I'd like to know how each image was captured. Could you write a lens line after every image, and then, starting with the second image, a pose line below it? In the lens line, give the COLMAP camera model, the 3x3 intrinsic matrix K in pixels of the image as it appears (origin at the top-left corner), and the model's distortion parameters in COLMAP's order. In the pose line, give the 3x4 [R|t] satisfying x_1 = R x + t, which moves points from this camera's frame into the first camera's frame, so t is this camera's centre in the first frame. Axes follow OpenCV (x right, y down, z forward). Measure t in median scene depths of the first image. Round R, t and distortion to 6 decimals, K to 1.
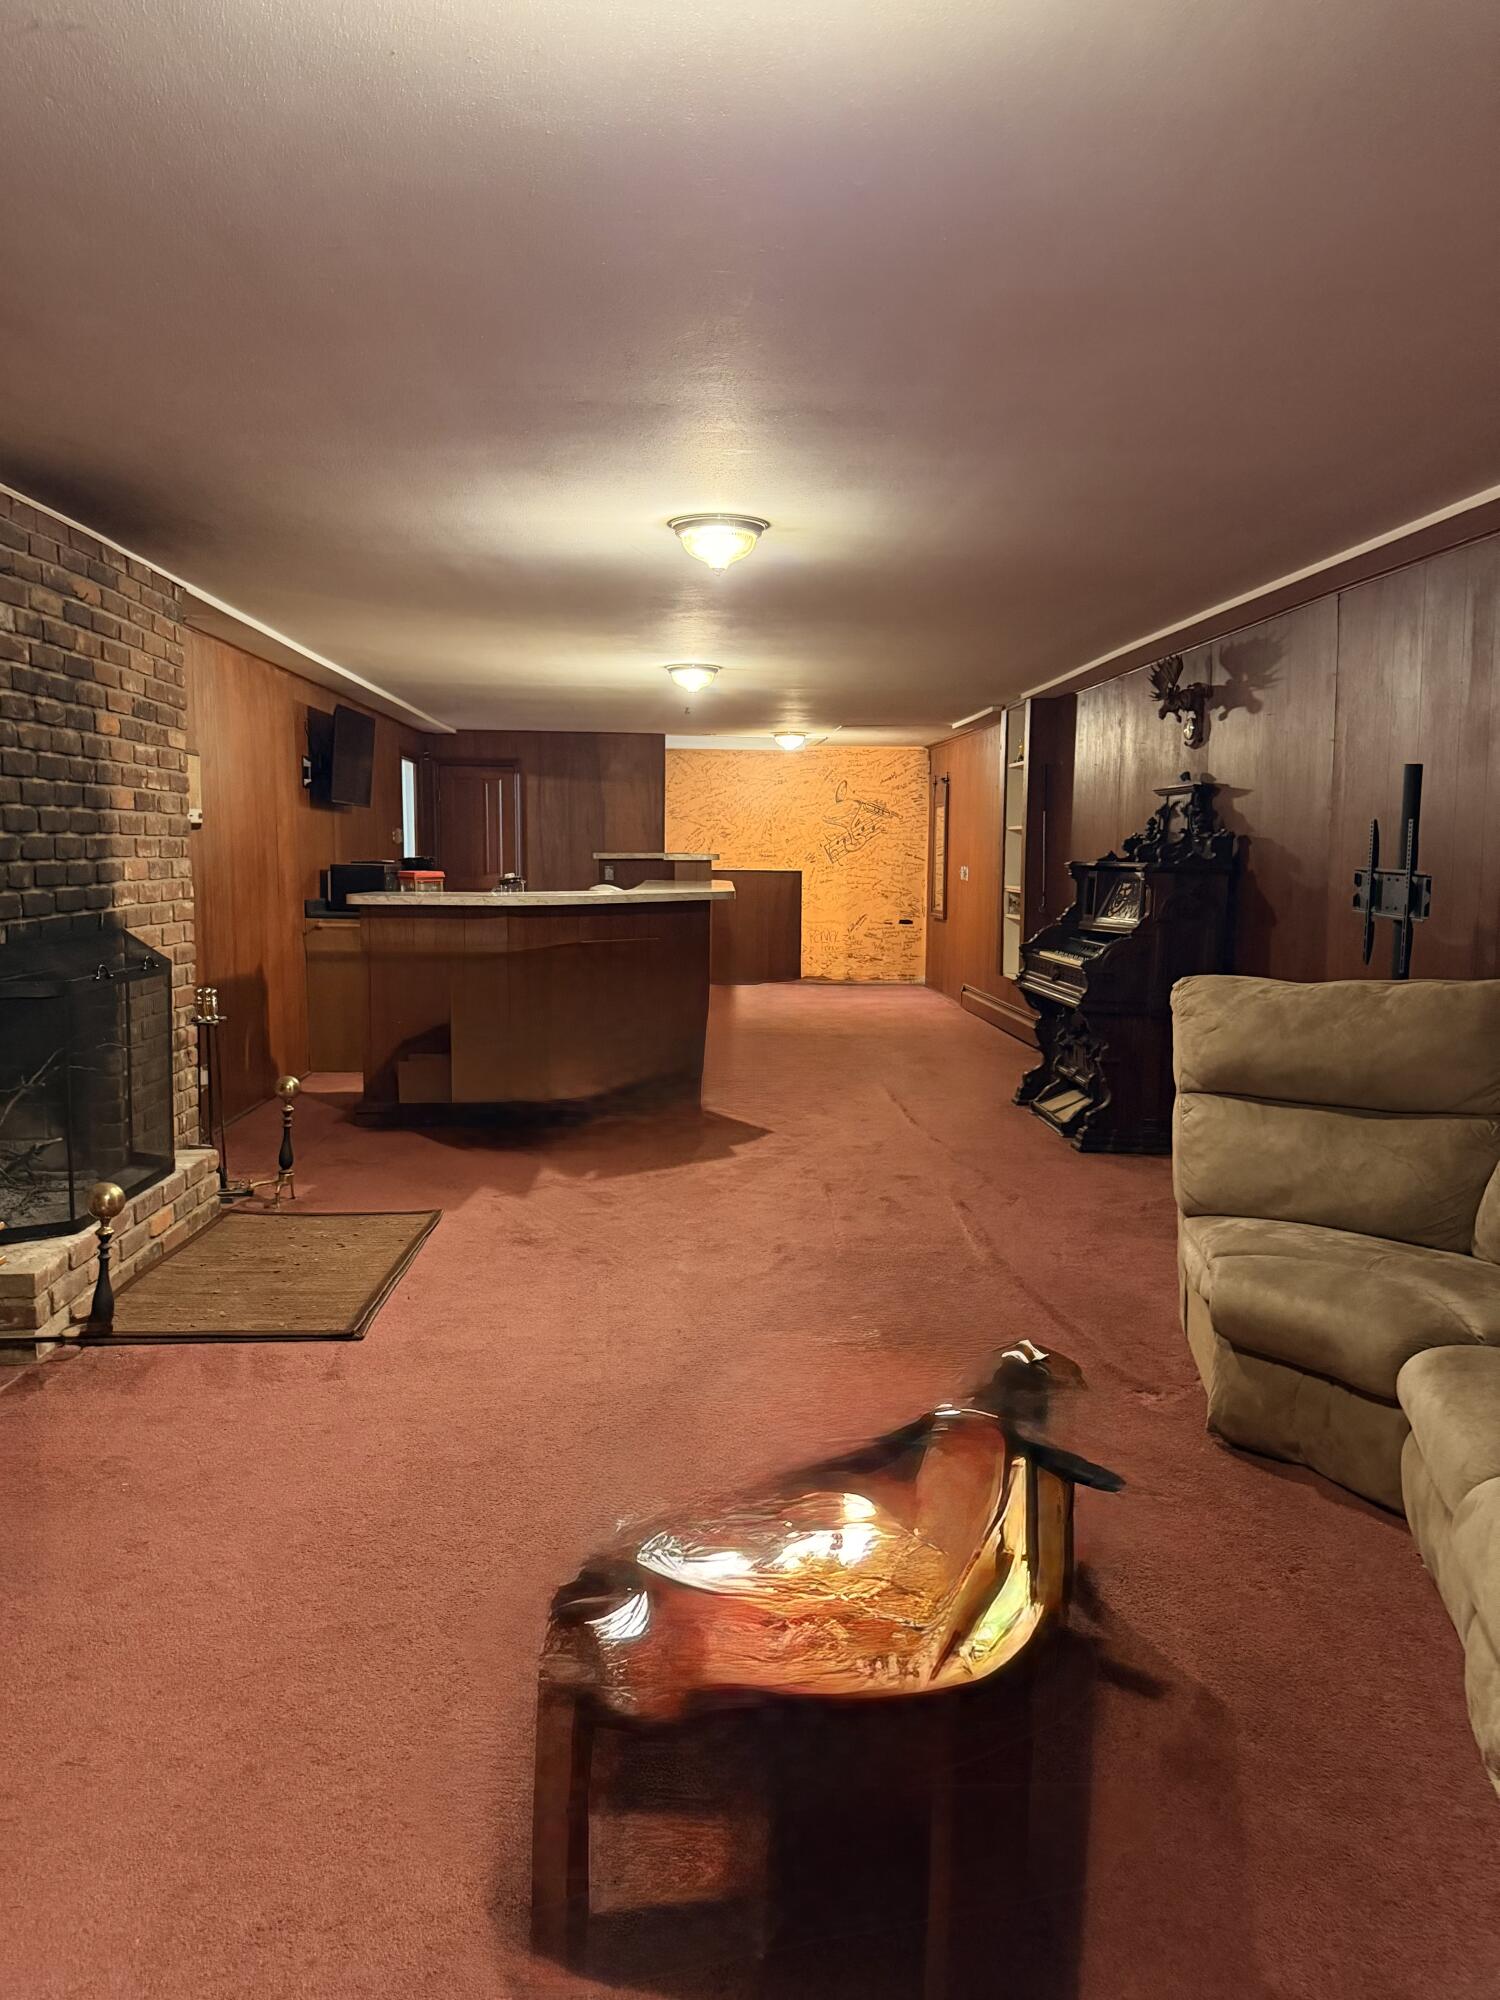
lens RADIAL K [[1415.3, 0, 737.8], [0, 1415.3, 992.9], [0, 0, 1]] dist [0.134083, -0.189985]
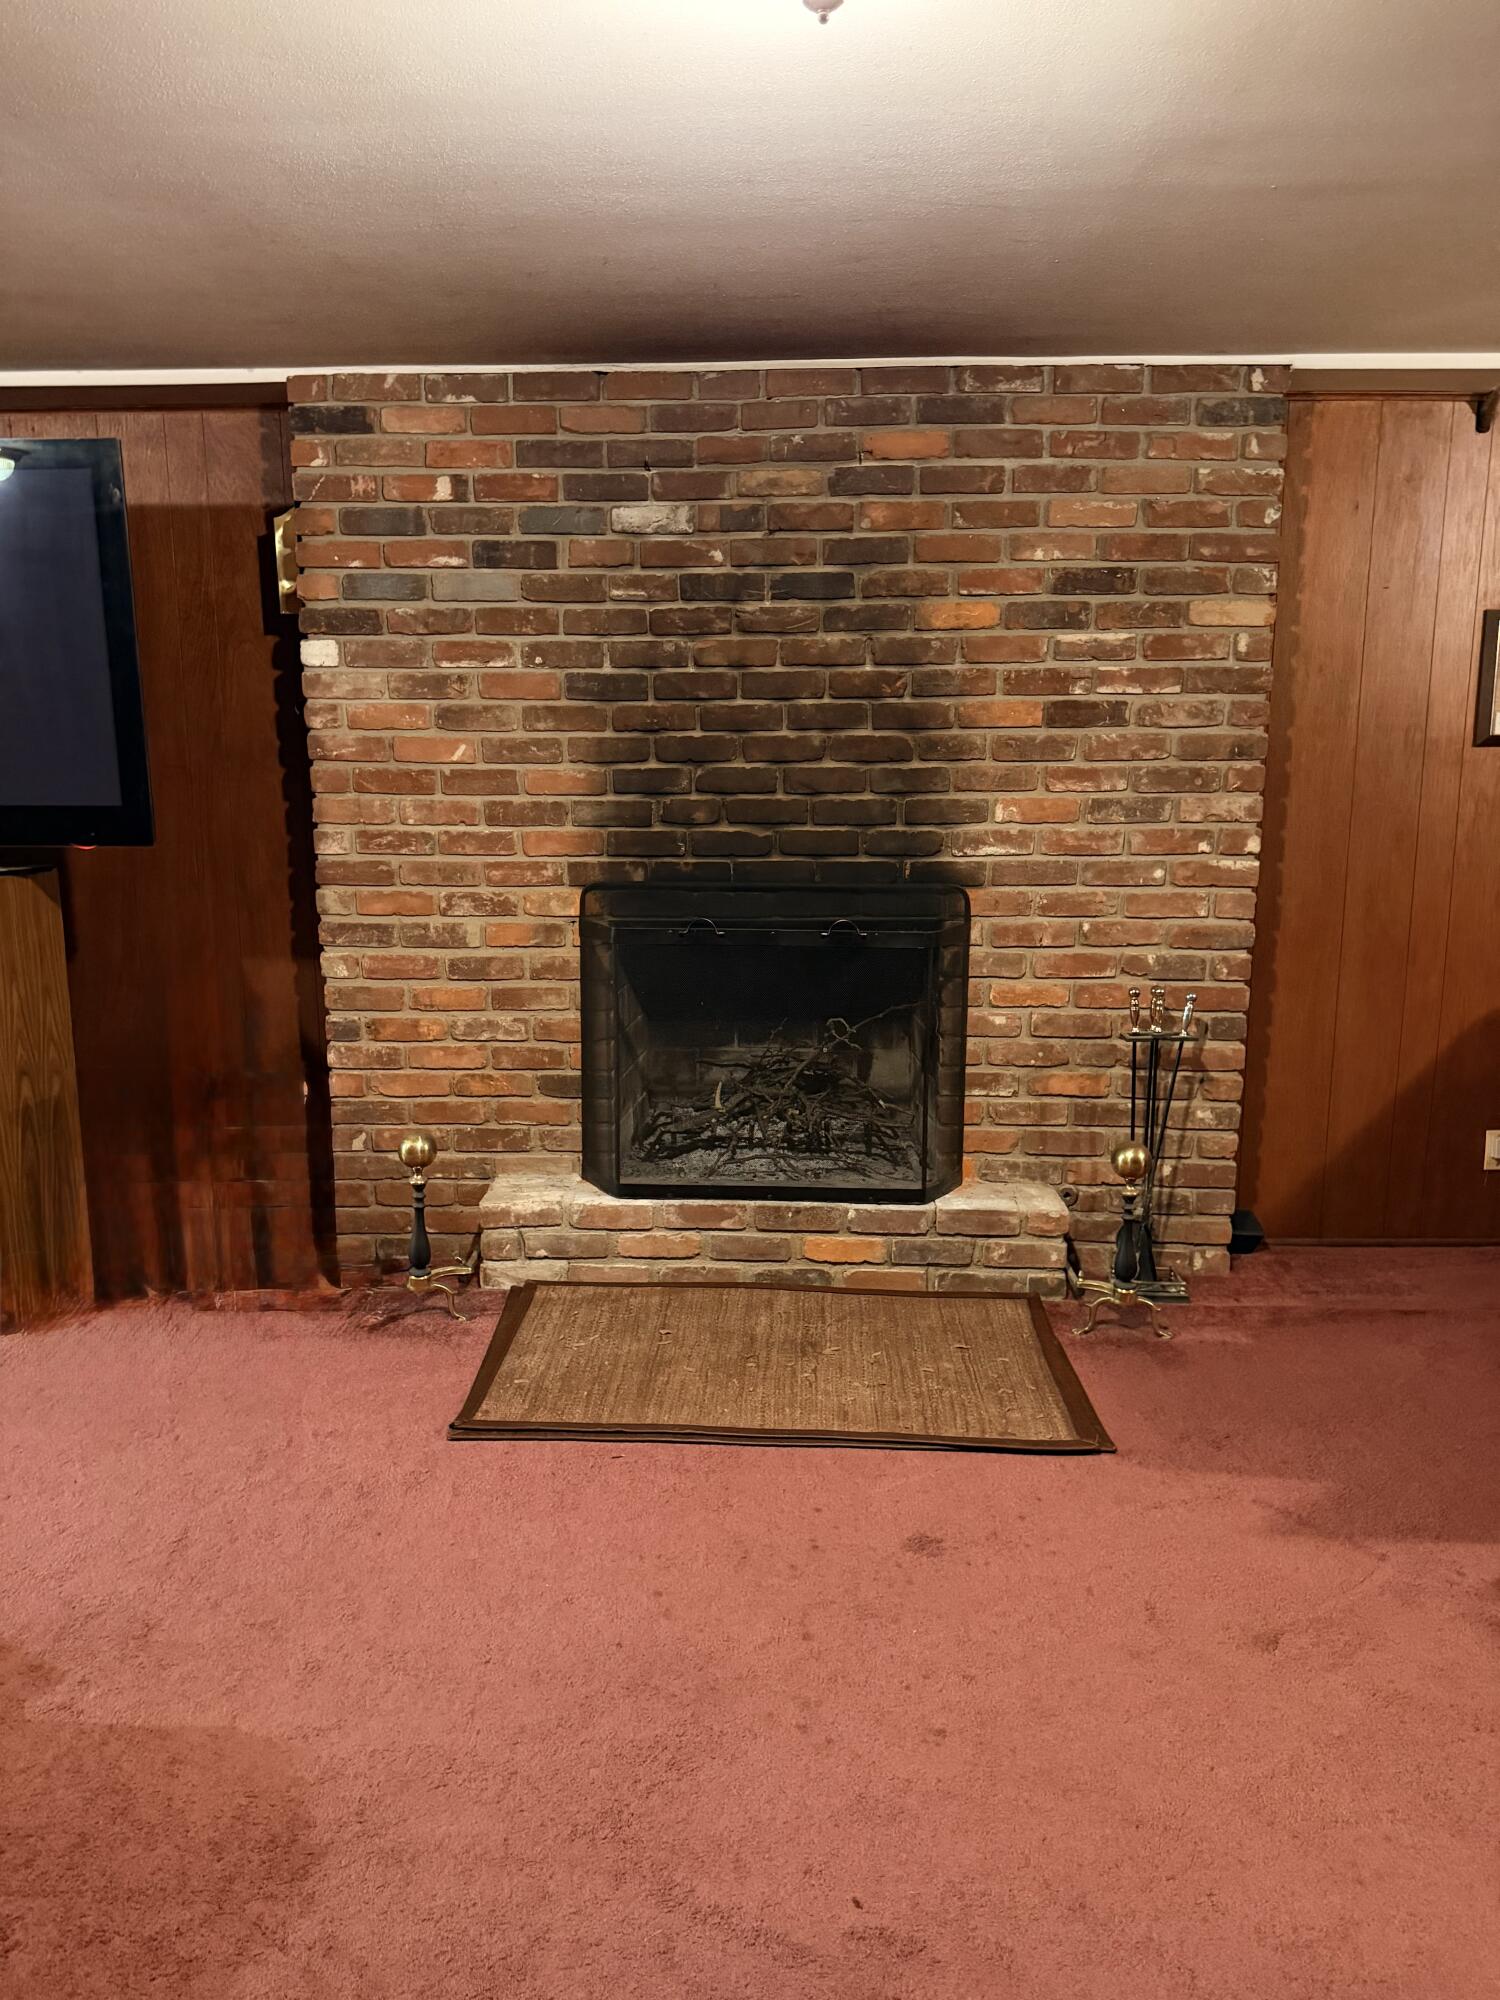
lens RADIAL K [[1415.3, 0, 737.8], [0, 1415.3, 992.9], [0, 0, 1]] dist [0.134083, -0.189985]
pose [[-0.078492, 0.168461, -0.982578, 0.352502], [-0.103288, 0.978940, 0.176089, -0.112941], [0.991550, 0.115310, -0.059439, 0.962914]]
